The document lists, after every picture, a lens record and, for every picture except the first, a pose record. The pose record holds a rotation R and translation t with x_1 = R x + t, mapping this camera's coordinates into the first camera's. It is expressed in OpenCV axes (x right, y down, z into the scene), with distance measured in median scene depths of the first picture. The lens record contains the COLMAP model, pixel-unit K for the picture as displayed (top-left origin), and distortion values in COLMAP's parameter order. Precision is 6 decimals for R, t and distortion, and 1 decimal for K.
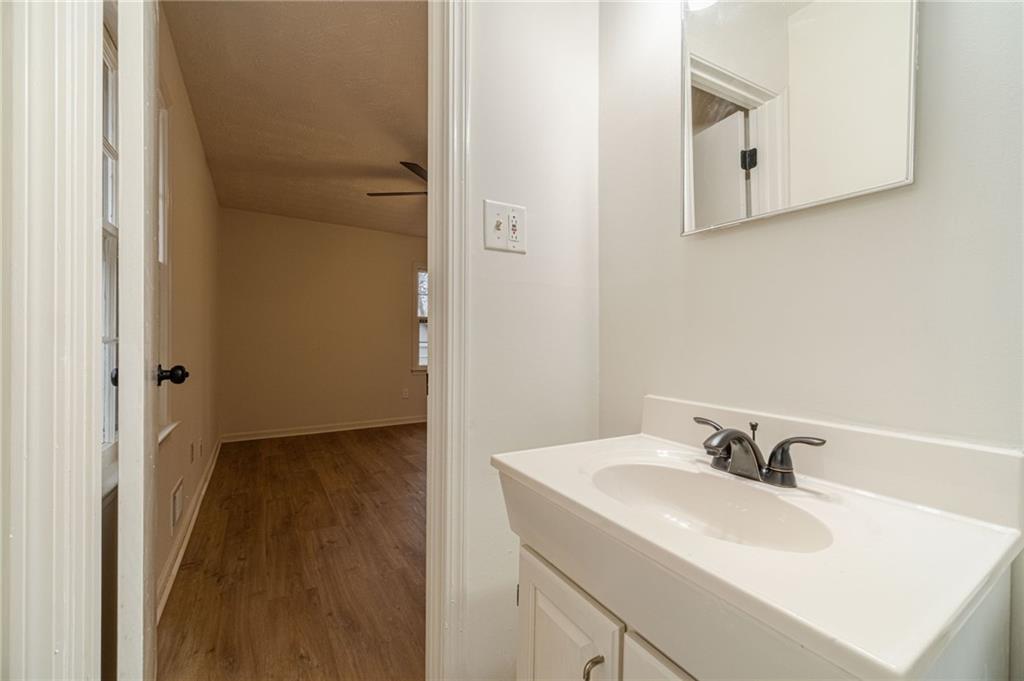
lens RADIAL K [[404.8, 0, 514.9], [0, 404.8, 342.6], [0, 0, 1]] dist [0.004371, -0.000248]
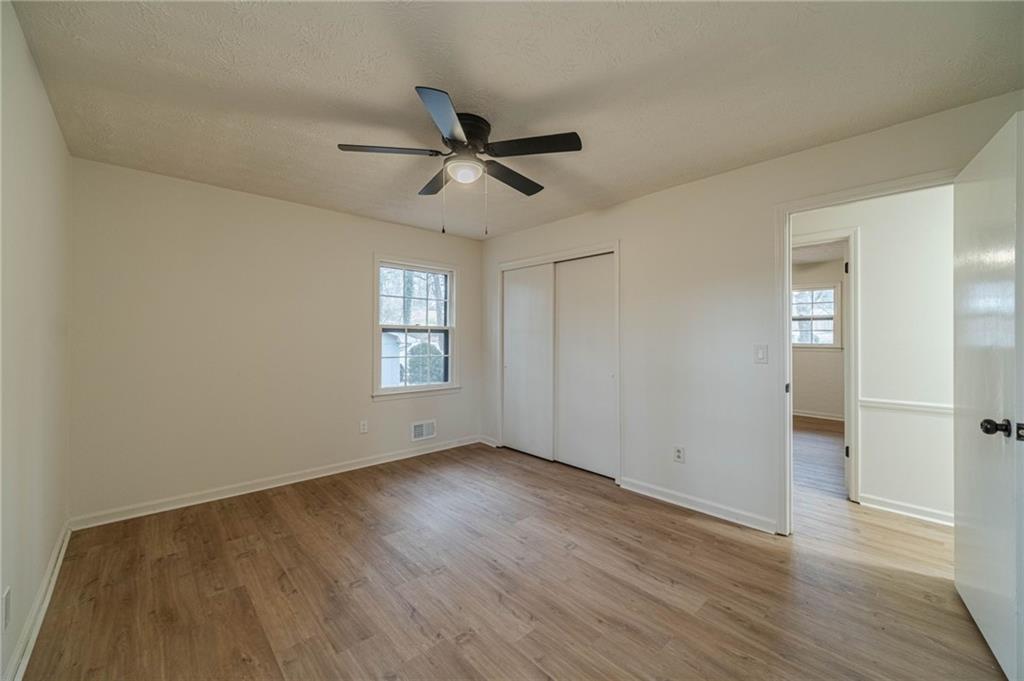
lens RADIAL K [[404.8, 0, 514.6], [0, 404.8, 335.6], [0, 0, 1]] dist [0.004371, -0.000248]
pose [[0.983485, 0.001923, 0.180979, -0.202163], [-0.001631, 0.999997, -0.001764, -0.067894], [-0.180982, 0.001440, 0.983485, 0.317639]]
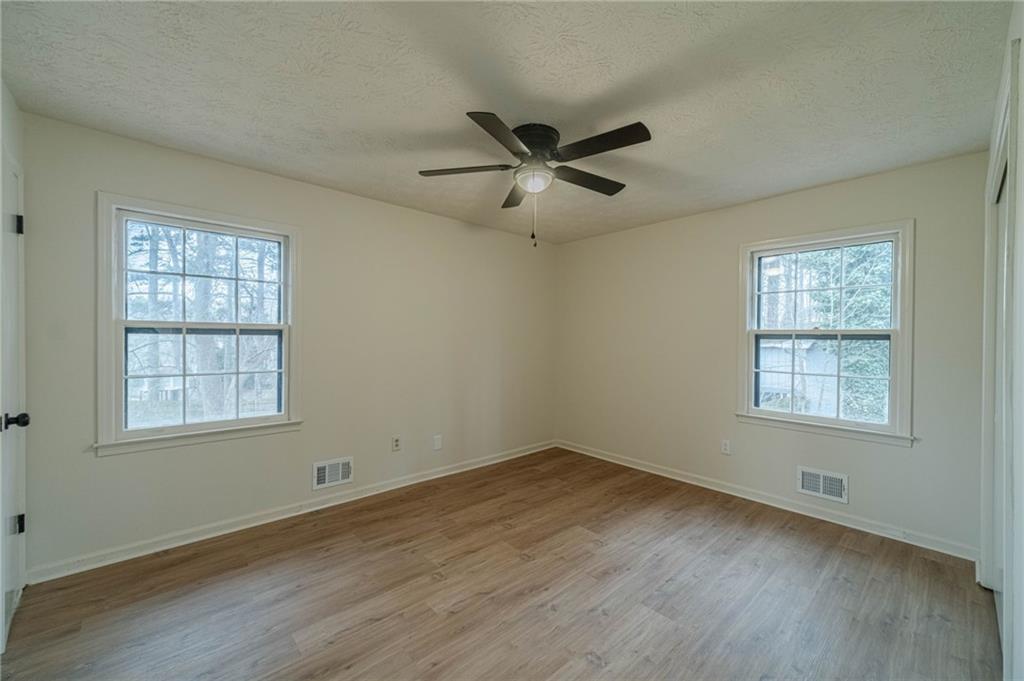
lens RADIAL K [[404.8, 0, 515.5], [0, 404.8, 340.1], [0, 0, 1]] dist [0.004371, -0.000248]
pose [[0.175757, 0.006866, -0.984410, 0.503673], [-0.006338, 0.999963, 0.005843, -0.079809], [0.984413, 0.005212, 0.175794, 0.838790]]
